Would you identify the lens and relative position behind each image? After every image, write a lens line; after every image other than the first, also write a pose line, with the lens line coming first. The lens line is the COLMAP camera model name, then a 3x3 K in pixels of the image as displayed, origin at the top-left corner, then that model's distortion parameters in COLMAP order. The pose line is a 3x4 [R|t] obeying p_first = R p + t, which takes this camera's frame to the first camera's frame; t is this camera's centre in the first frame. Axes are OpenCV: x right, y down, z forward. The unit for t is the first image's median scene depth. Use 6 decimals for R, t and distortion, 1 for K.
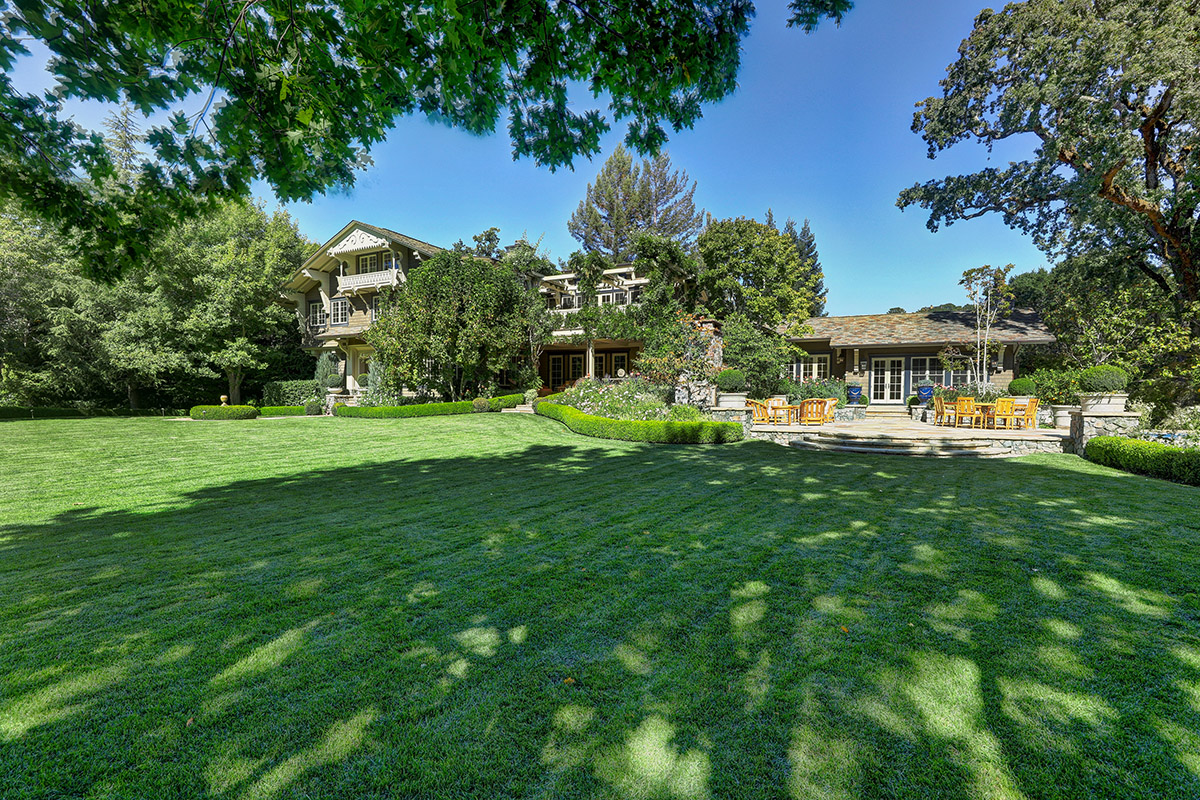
lens RADIAL K [[549.2, 0, 598.2], [0, 549.2, 402.1], [0, 0, 1]] dist [0.000285, 0.000014]
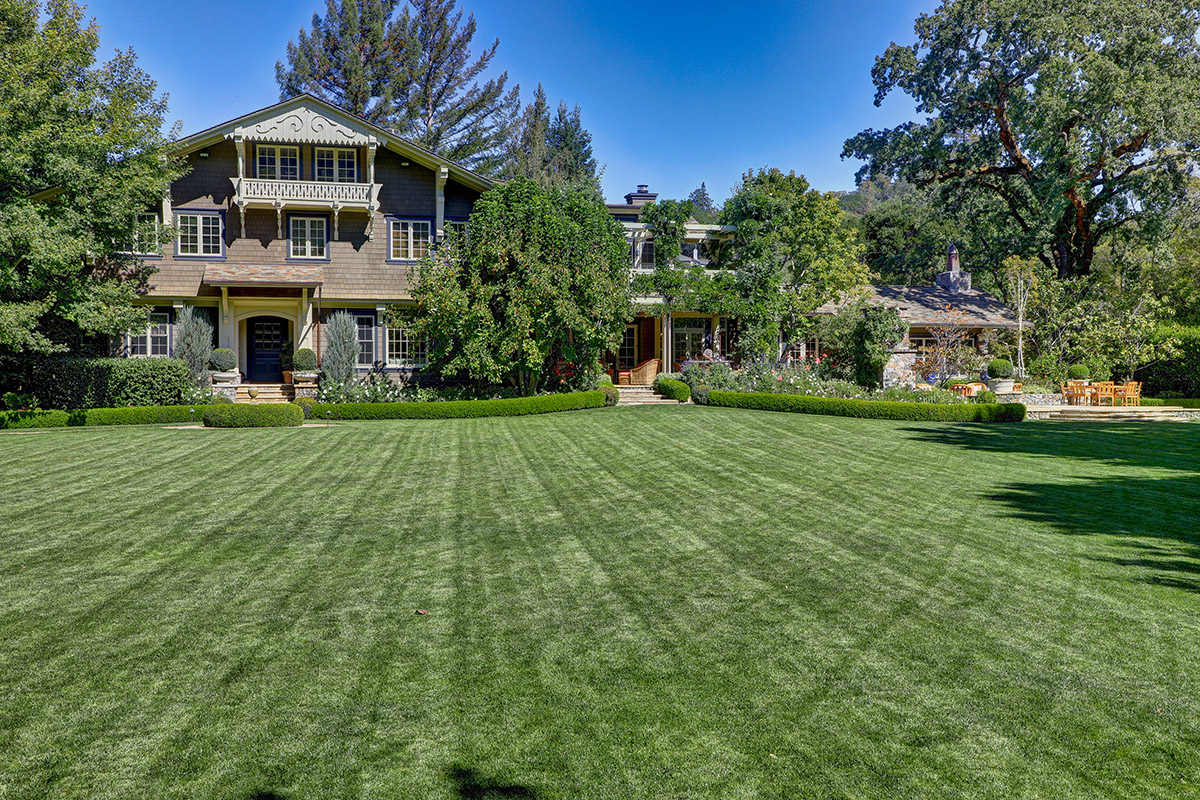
lens RADIAL K [[1213.3, 0, 590.7], [0, 1213.3, 402.7], [0, 0, 1]] dist [0.065259, 0.000000]
pose [[0.779794, -0.013921, 0.625882, -1.012864], [0.010836, 0.999903, 0.008740, -0.001335], [-0.625943, -0.000033, 0.779869, -0.225219]]
